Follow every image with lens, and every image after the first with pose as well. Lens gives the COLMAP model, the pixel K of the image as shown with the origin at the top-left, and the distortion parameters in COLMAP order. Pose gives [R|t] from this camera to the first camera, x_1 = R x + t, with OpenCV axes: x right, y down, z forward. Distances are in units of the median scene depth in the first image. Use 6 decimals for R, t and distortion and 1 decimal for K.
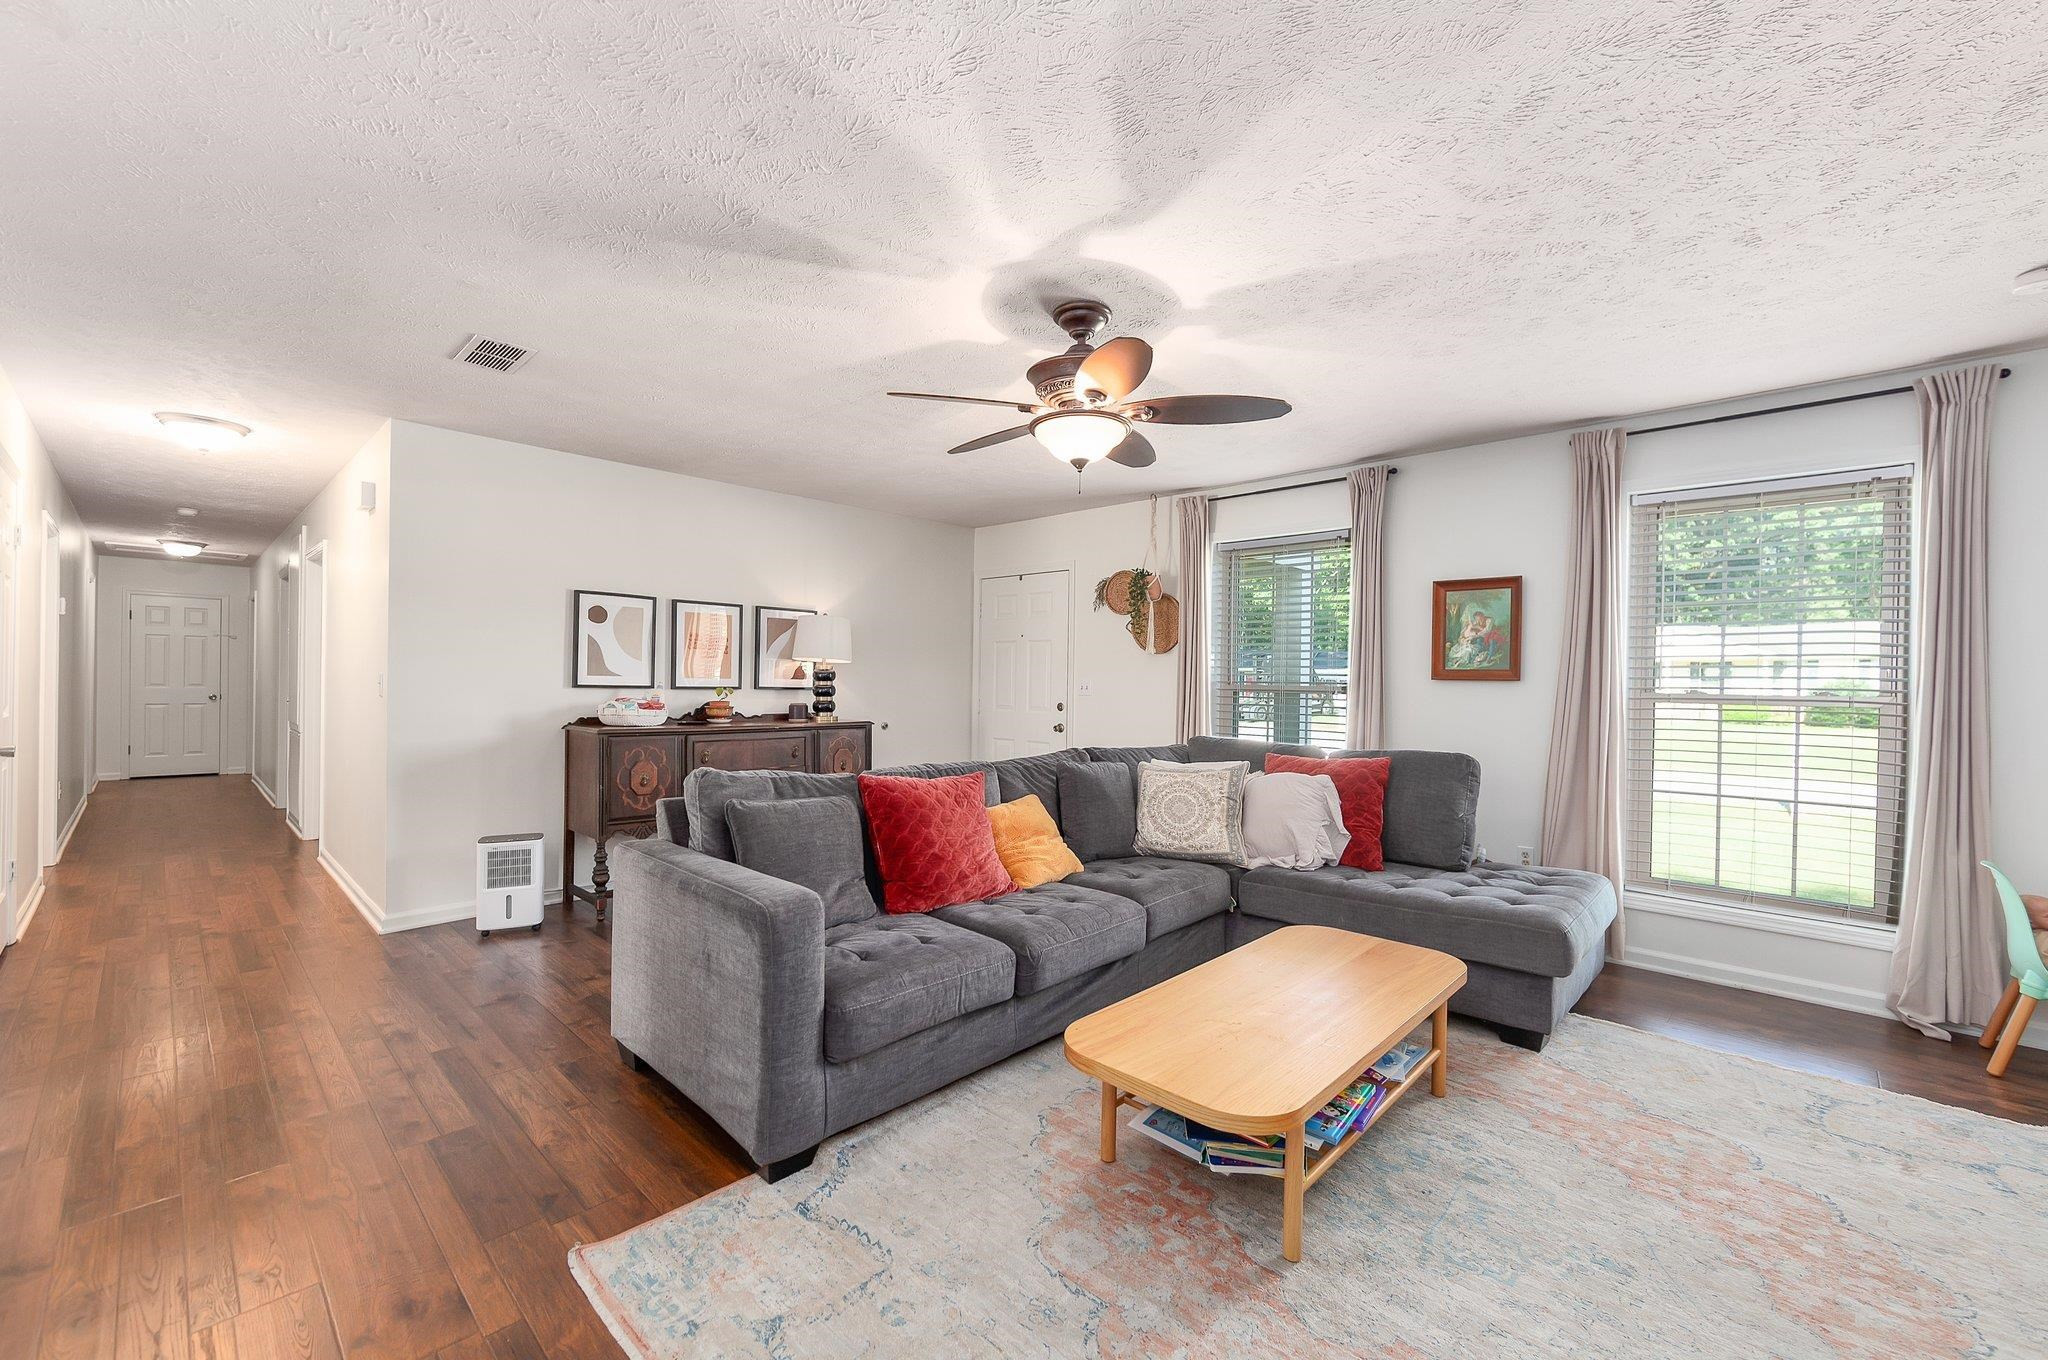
lens RADIAL K [[827.8, 0, 1024.0], [0, 827.8, 680.0], [0, 0, 1]] dist [0.000054, 0.000127]
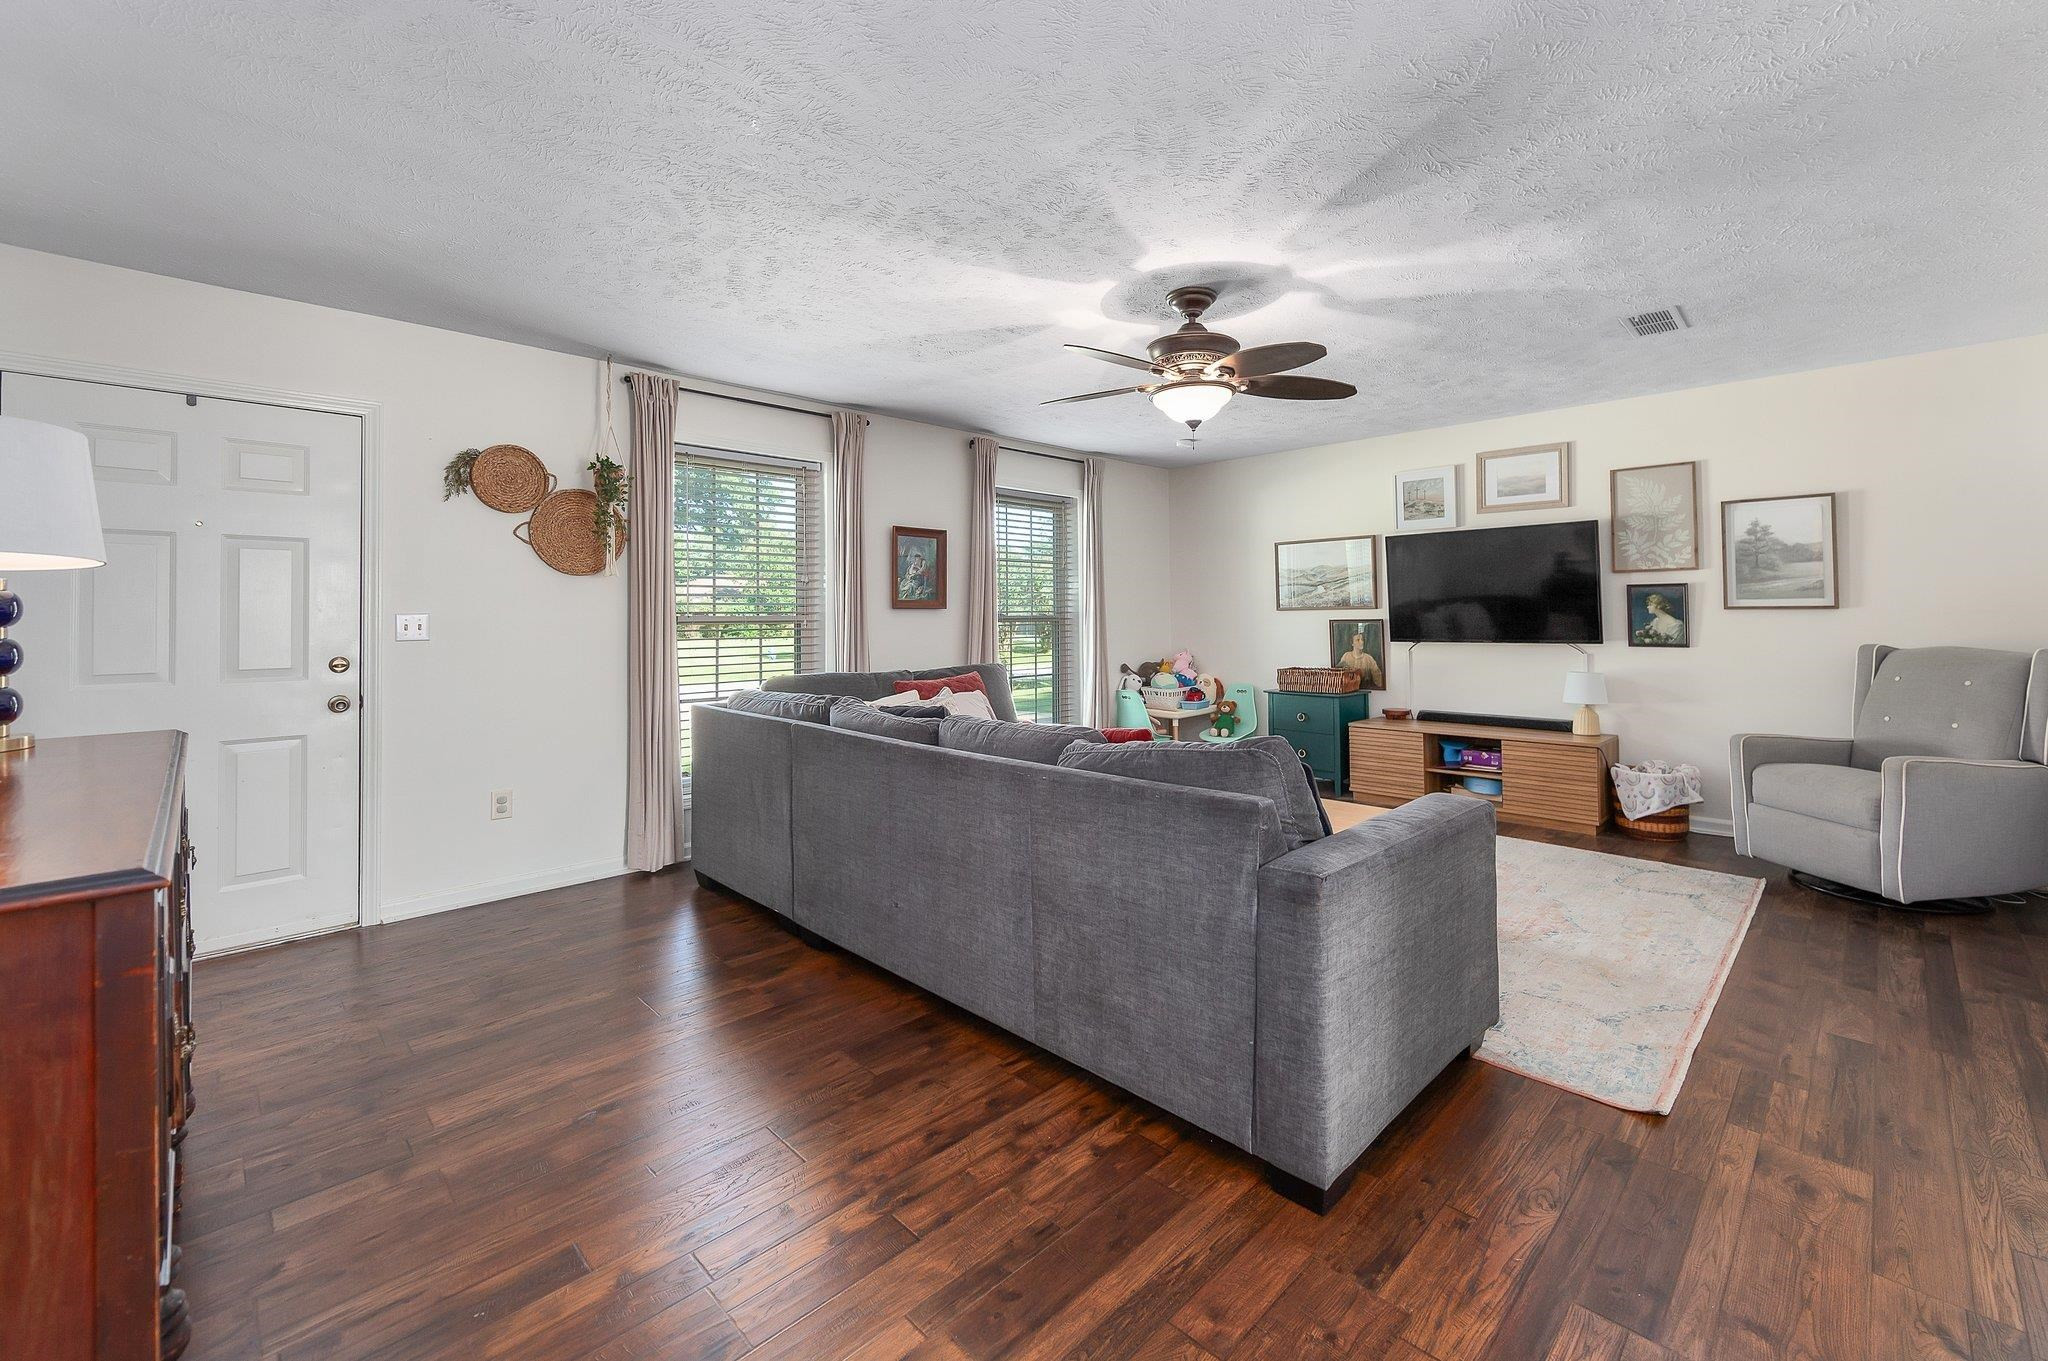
lens RADIAL K [[839.7, 0, 1060.0], [0, 839.7, 596.9], [0, 0, 1]] dist [-0.003460, -0.000425]
pose [[0.013962, 0.006433, 0.999882, -0.737019], [0.006480, 0.999958, -0.006524, -0.007776], [-0.999882, 0.006571, 0.013920, 0.774611]]
